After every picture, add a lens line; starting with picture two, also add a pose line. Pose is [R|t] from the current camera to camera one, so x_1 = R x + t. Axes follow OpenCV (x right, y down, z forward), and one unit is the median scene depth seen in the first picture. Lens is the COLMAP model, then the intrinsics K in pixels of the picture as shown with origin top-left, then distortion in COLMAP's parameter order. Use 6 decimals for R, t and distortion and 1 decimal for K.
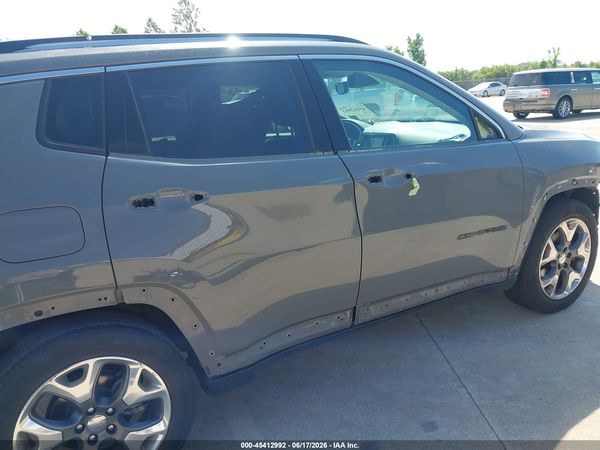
lens RADIAL K [[475.2, 0, 287.1], [0, 475.2, 229.1], [0, 0, 1]] dist [0.035749, -0.041890]
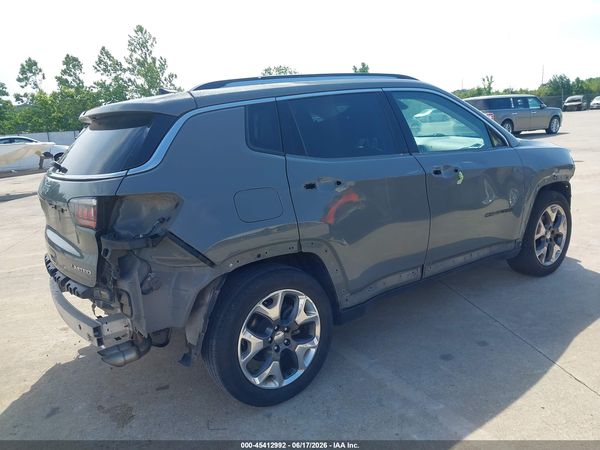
lens RADIAL K [[475.2, 0, 287.1], [0, 475.2, 229.1], [0, 0, 1]] dist [0.035749, -0.041890]
pose [[0.994376, -0.031785, 0.101027, -0.390586], [0.036961, 0.998076, -0.049779, 0.113886], [-0.099250, 0.053233, 0.993638, -0.356952]]
